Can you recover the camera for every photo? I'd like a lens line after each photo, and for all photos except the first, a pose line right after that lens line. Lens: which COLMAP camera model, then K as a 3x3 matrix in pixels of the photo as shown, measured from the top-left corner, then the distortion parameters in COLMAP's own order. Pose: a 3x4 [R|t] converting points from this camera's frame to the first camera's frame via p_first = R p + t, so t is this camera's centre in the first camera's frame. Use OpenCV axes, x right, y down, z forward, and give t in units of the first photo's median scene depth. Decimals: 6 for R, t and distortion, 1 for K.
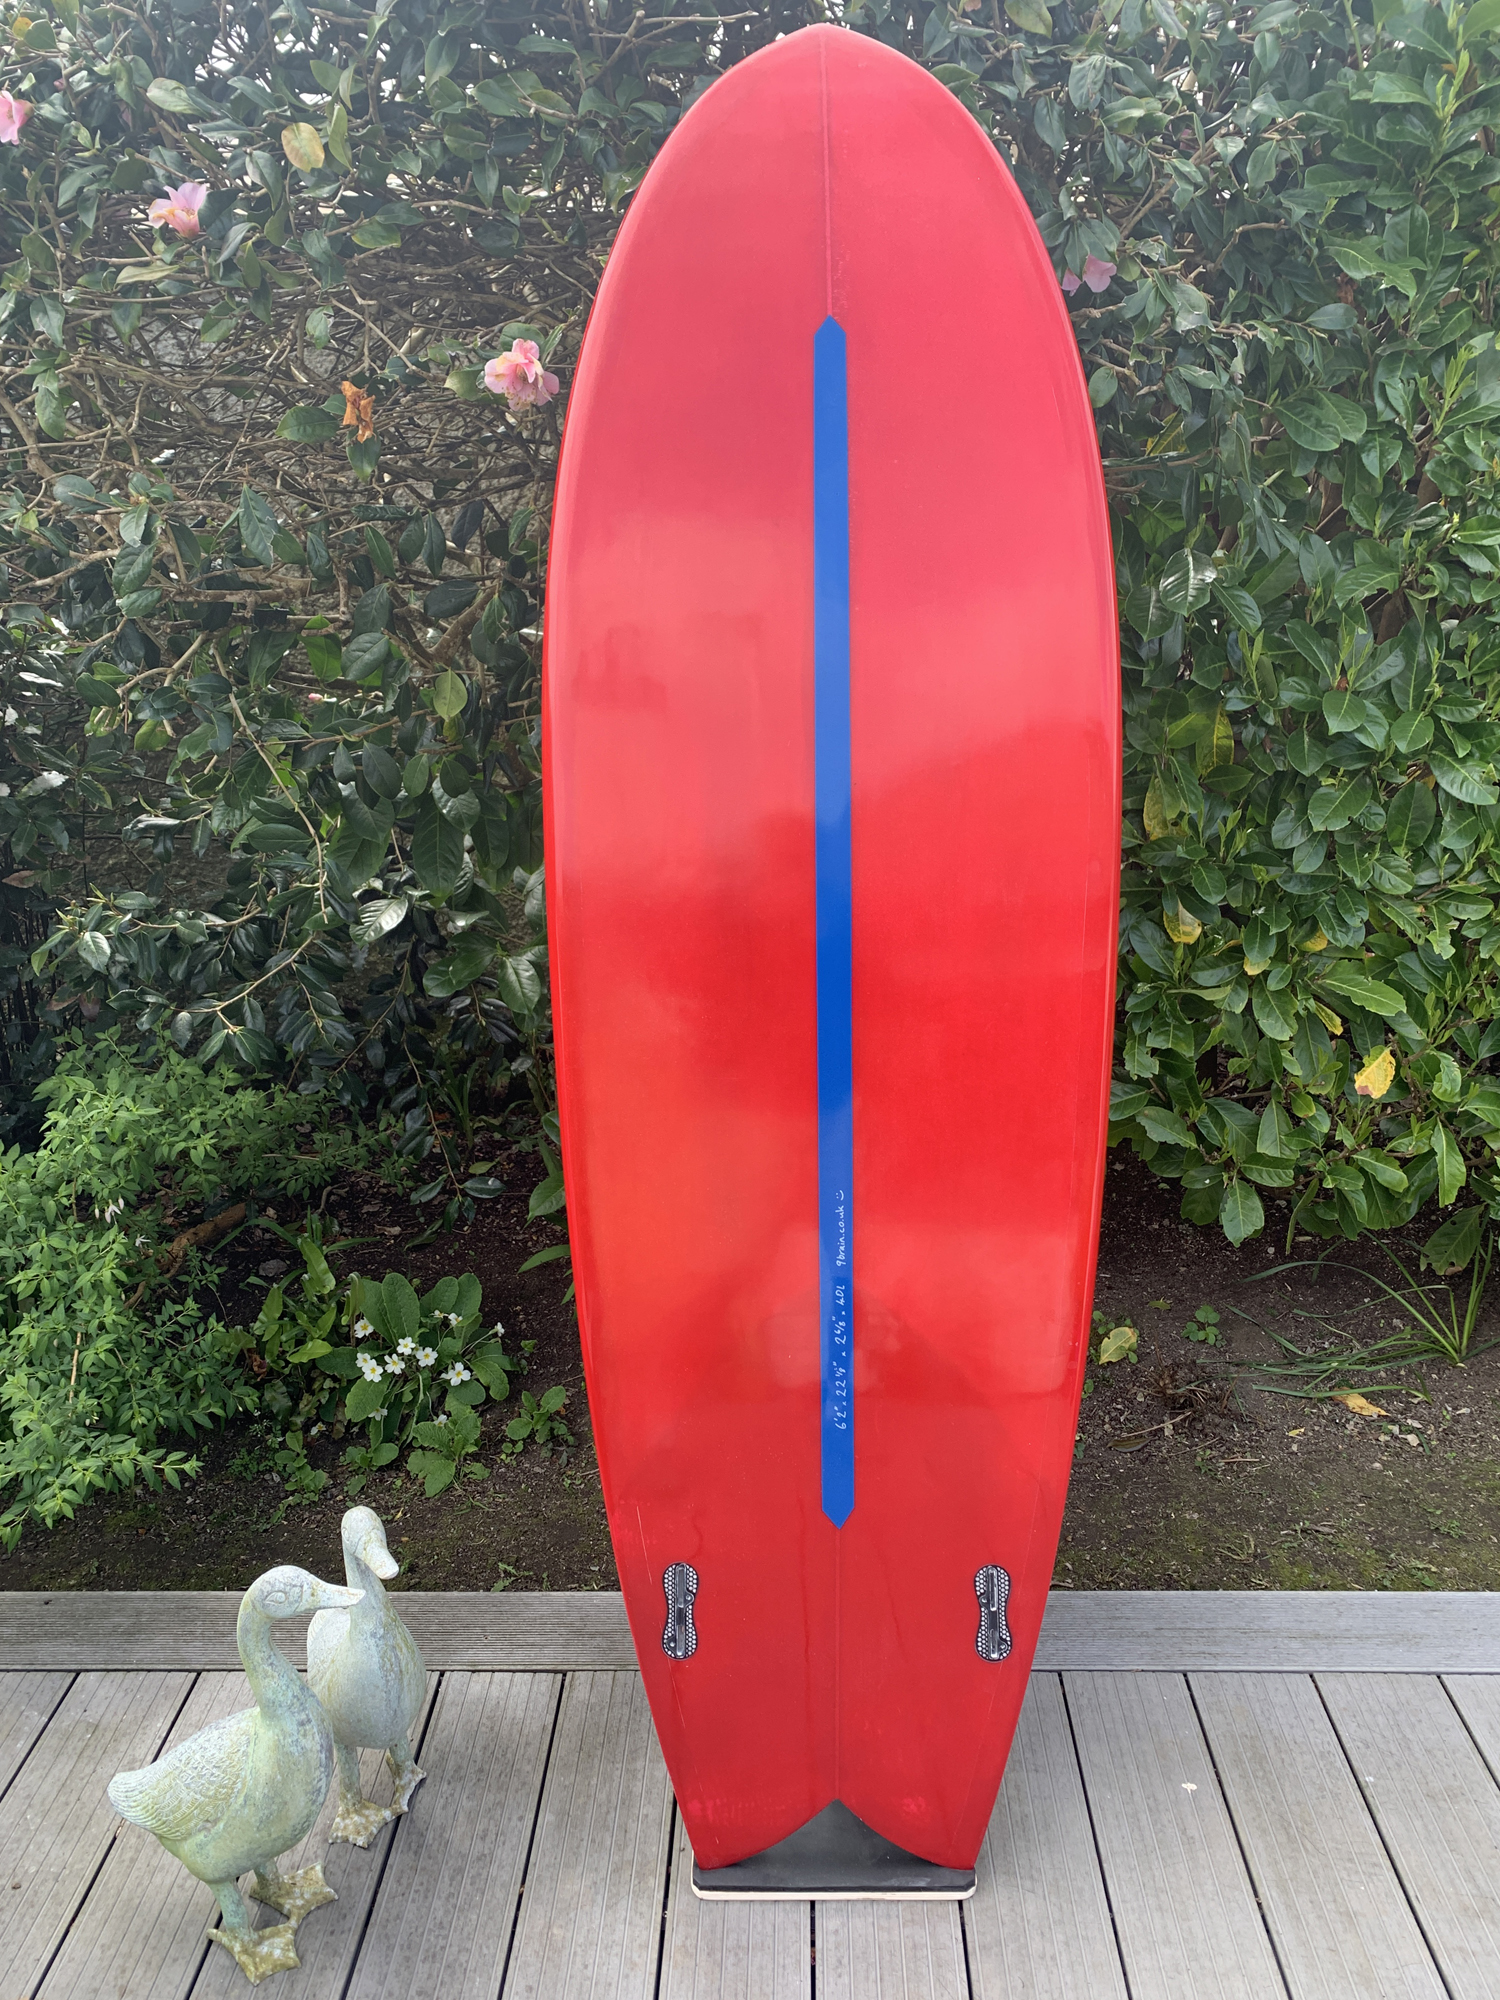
lens RADIAL K [[1491.2, 0, 727.7], [0, 1491.2, 983.6], [0, 0, 1]] dist [0.006133, 0.000286]
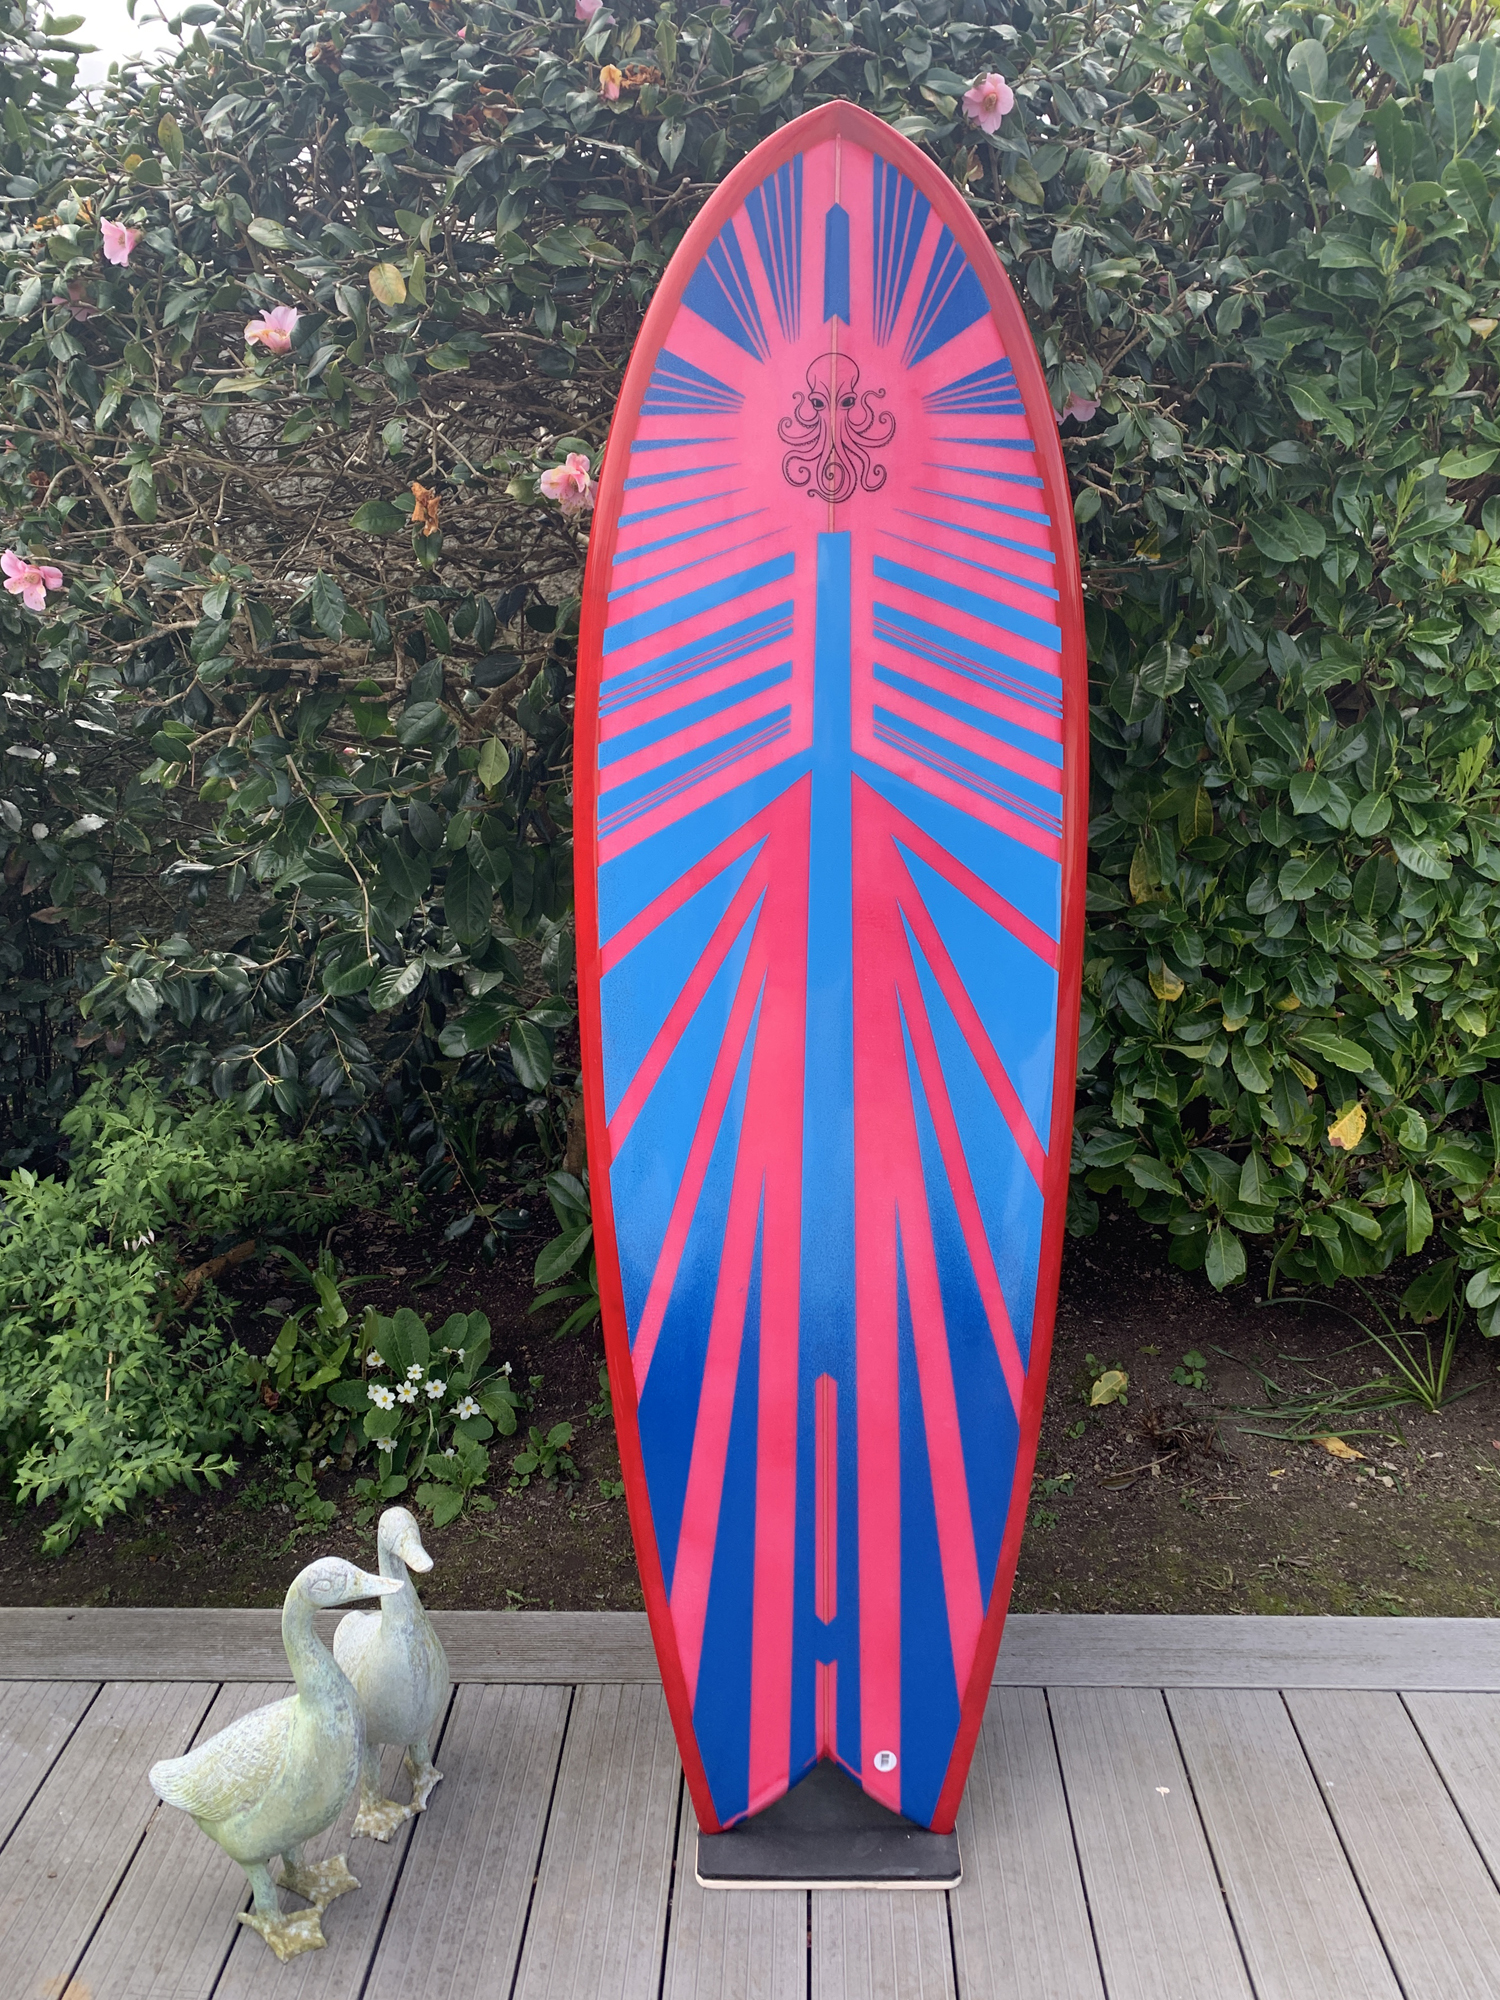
lens RADIAL K [[1534.4, 0, 764.1], [0, 1534.4, 920.5], [0, 0, 1]] dist [-0.003929, -0.001984]
pose [[0.999525, 0.020860, 0.022667, -0.011019], [-0.019113, 0.997019, -0.074751, 0.004226], [-0.024158, 0.074282, 0.996945, -0.105611]]
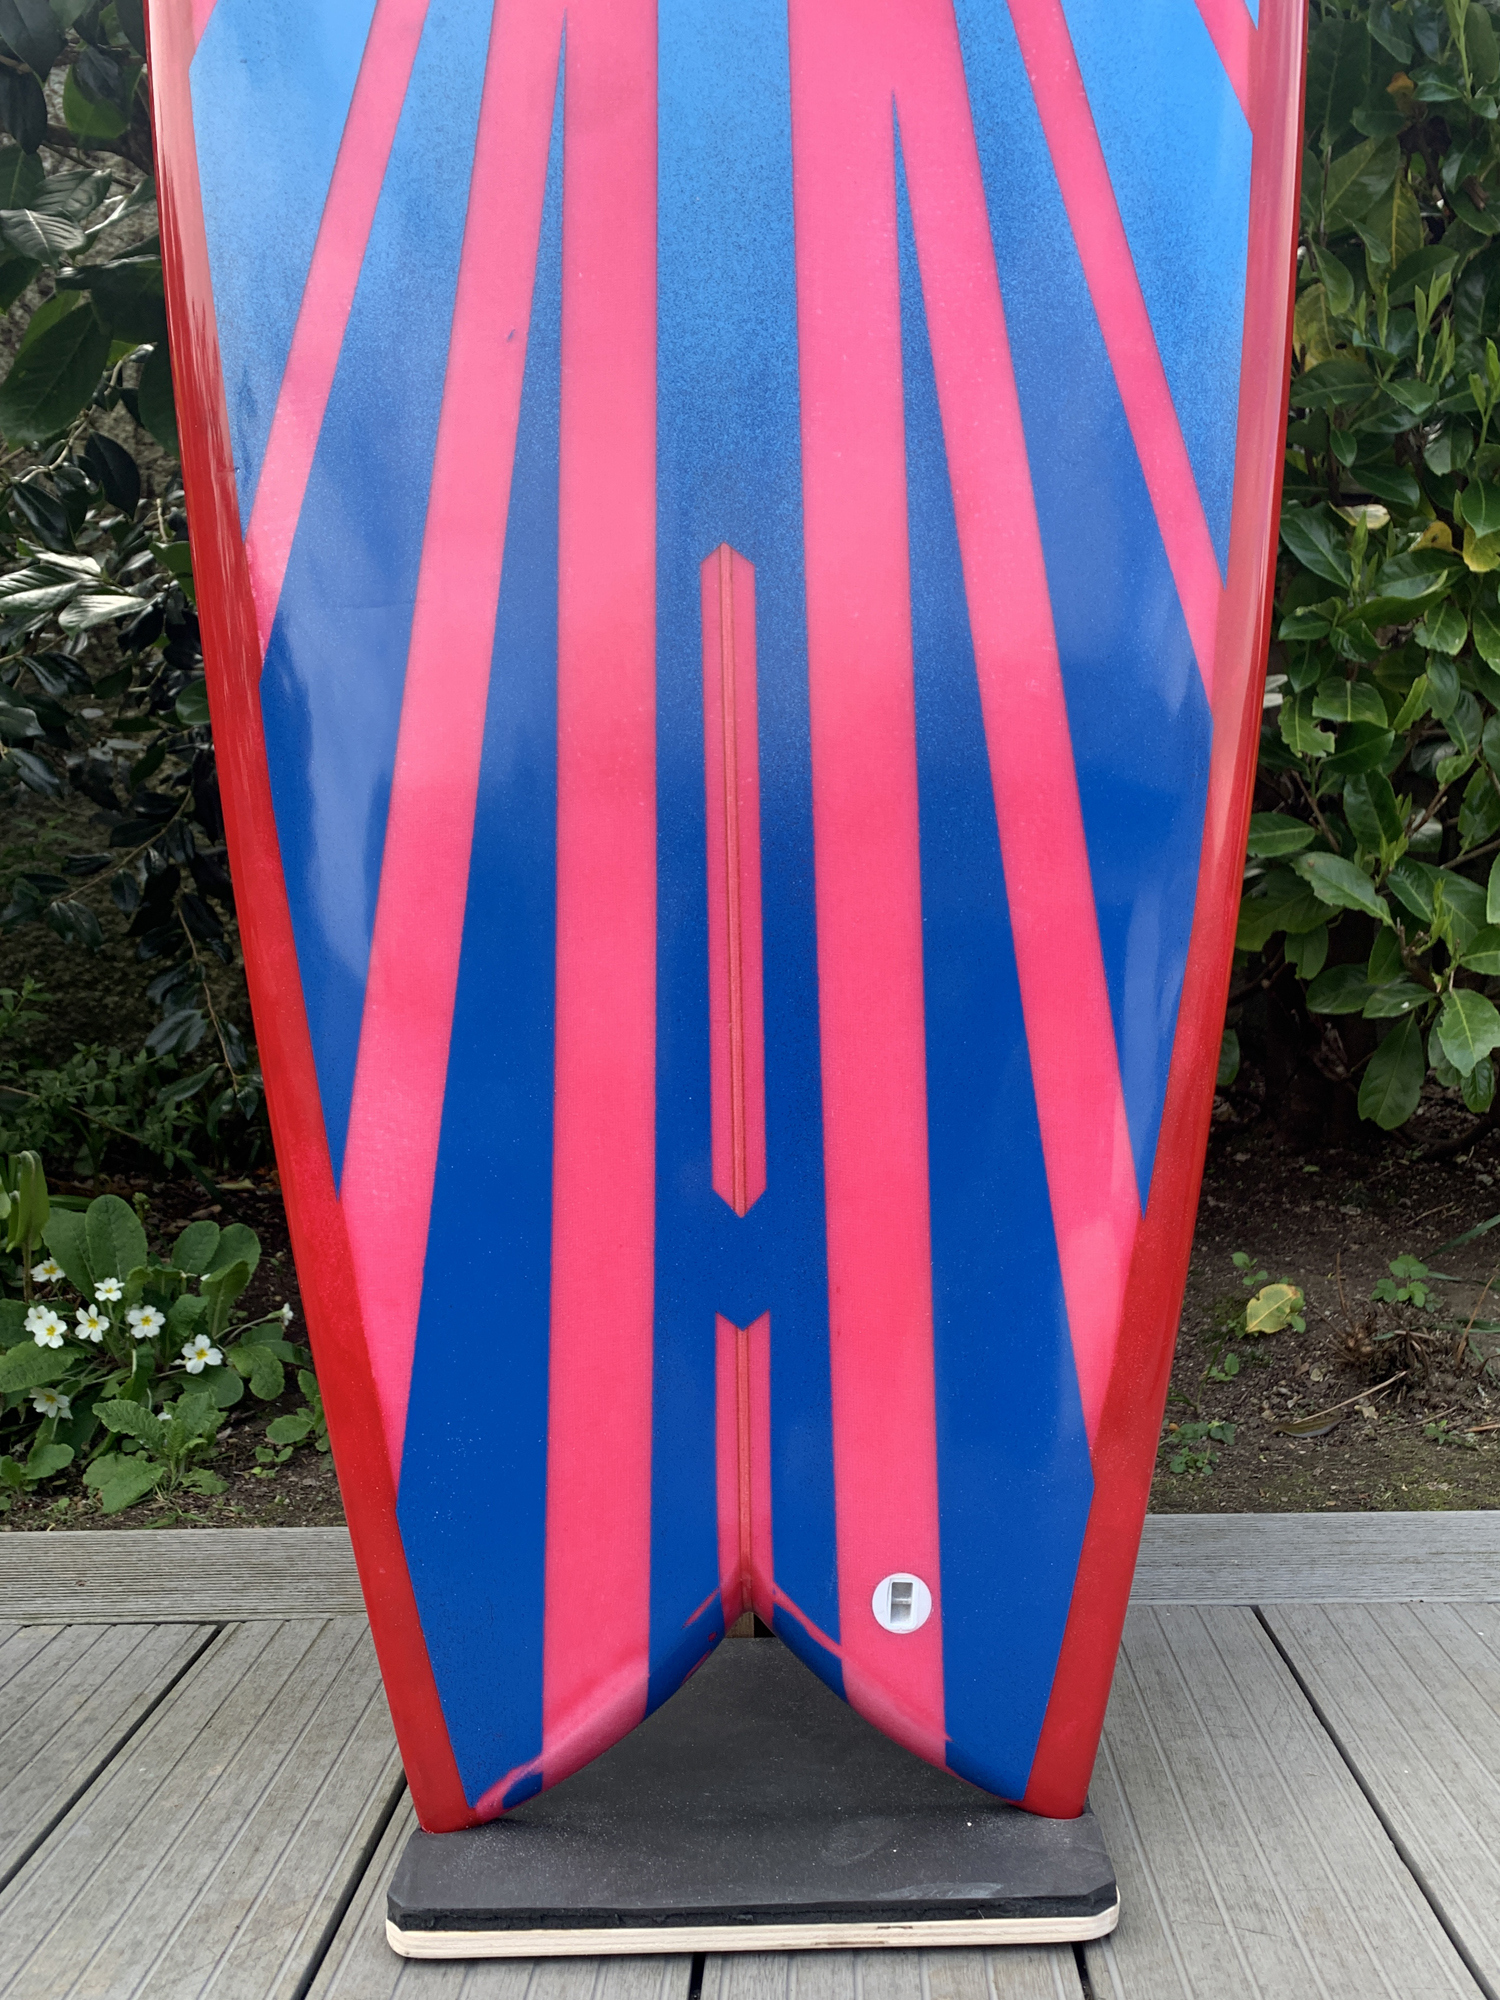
lens RADIAL K [[1678.3, 0, 816.3], [0, 1678.3, 1000.5], [0, 0, 1]] dist [0.013458, 0.005019]
pose [[0.998883, 0.009394, 0.046314, 0.048343], [-0.000183, 0.980808, -0.194978, 0.342964], [-0.047257, 0.194752, 0.979714, 0.395157]]
